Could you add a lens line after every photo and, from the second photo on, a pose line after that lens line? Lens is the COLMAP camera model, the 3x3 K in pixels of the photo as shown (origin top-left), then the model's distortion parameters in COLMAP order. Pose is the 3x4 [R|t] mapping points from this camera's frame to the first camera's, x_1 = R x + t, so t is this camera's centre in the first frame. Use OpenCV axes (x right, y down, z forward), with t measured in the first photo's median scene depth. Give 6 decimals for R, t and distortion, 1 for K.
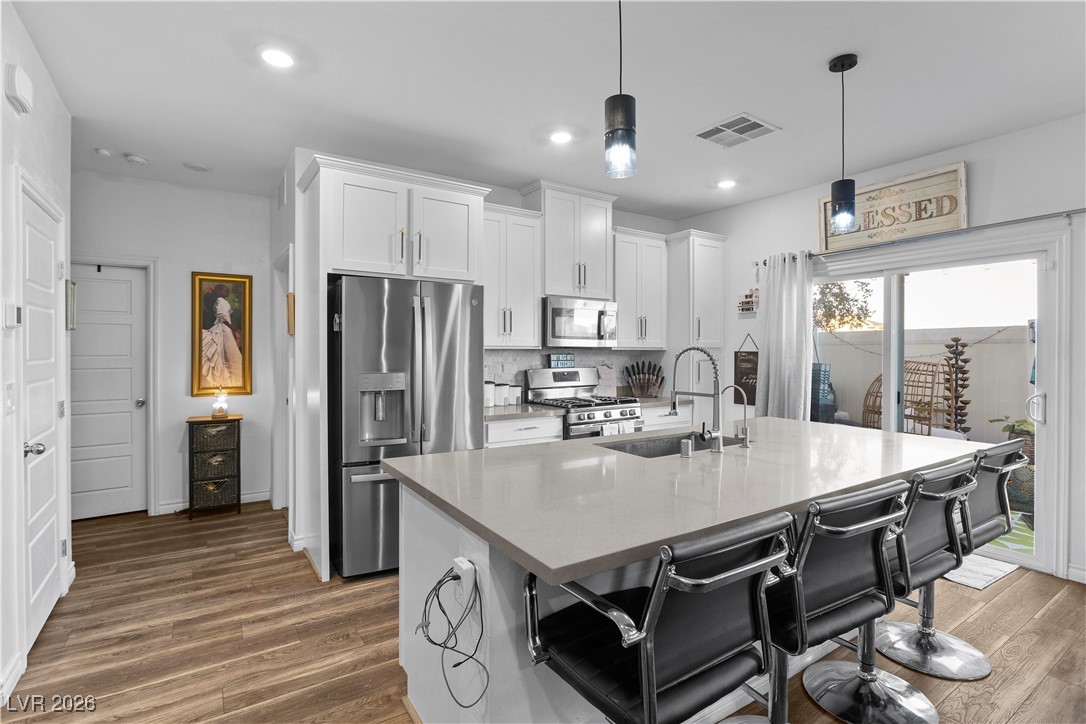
lens RADIAL K [[539.9, 0, 541.2], [0, 539.9, 362.3], [0, 0, 1]] dist [-0.015502, 0.007977]
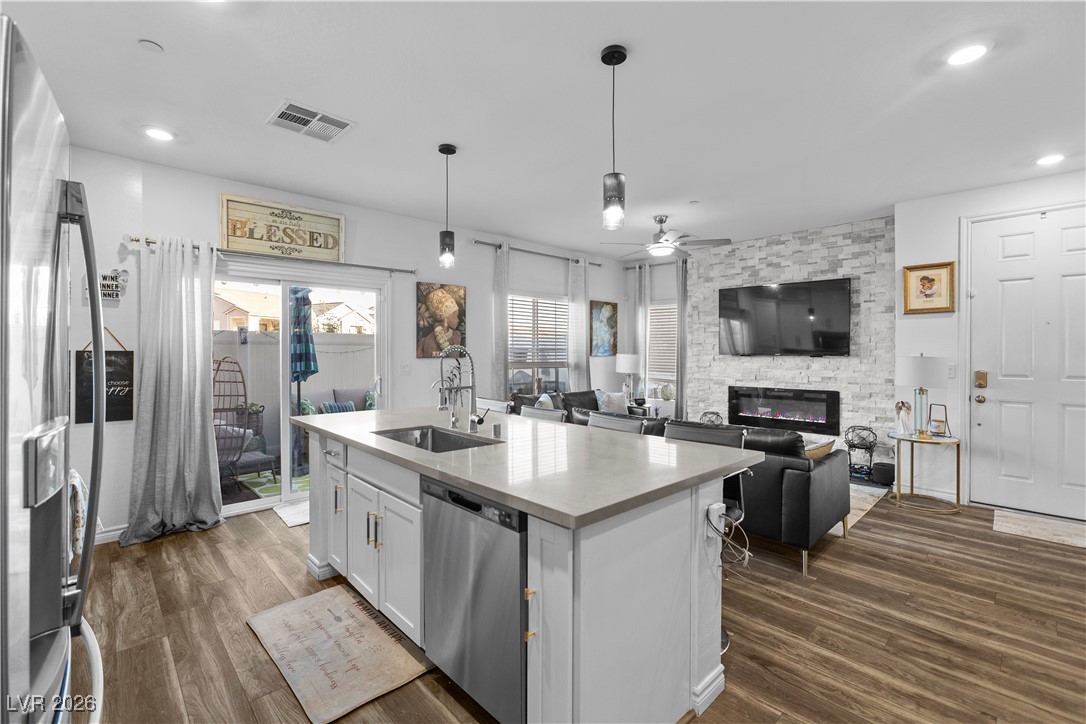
lens RADIAL K [[473.0, 0, 543.4], [0, 473.0, 353.0], [0, 0, 1]] dist [-0.005042, 0.001848]
pose [[-0.182058, -0.006279, 0.983268, -0.436590], [0.015669, 0.999834, 0.009286, -0.014608], [-0.983163, 0.017097, -0.181930, 0.596200]]
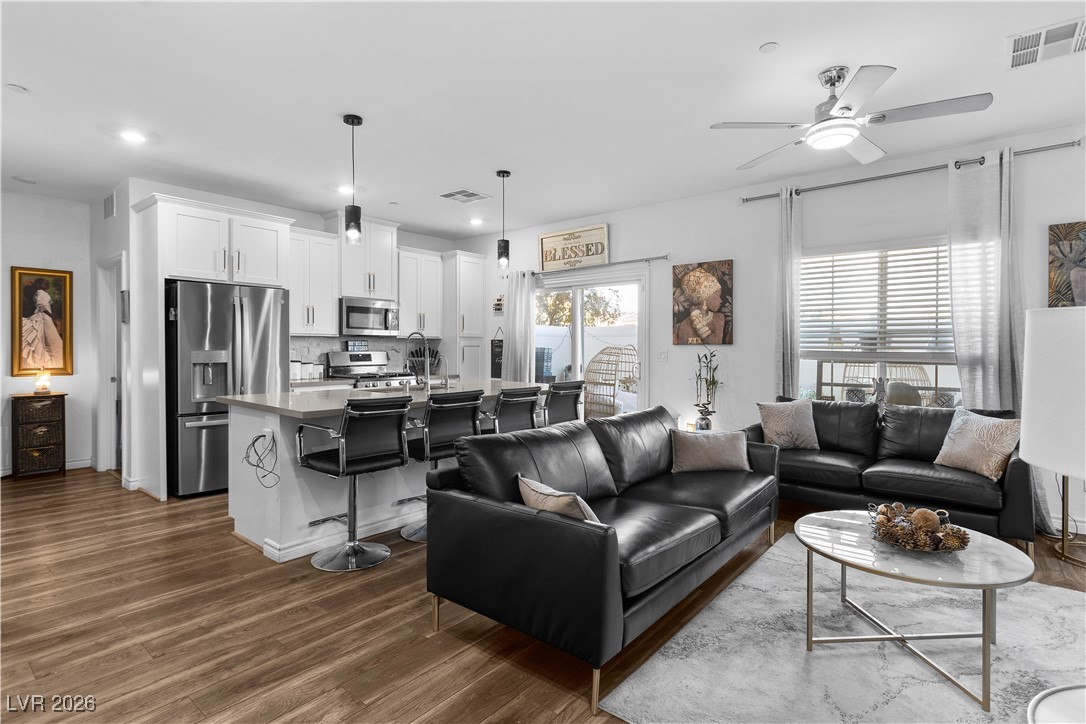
lens RADIAL K [[539.9, 0, 540.3], [0, 539.9, 354.8], [0, 0, 1]] dist [-0.015502, 0.007977]
pose [[0.954623, -0.004381, 0.297784, 0.081261], [0.005793, 0.999976, -0.003857, 0.029950], [-0.297760, 0.005407, 0.954625, -0.432791]]
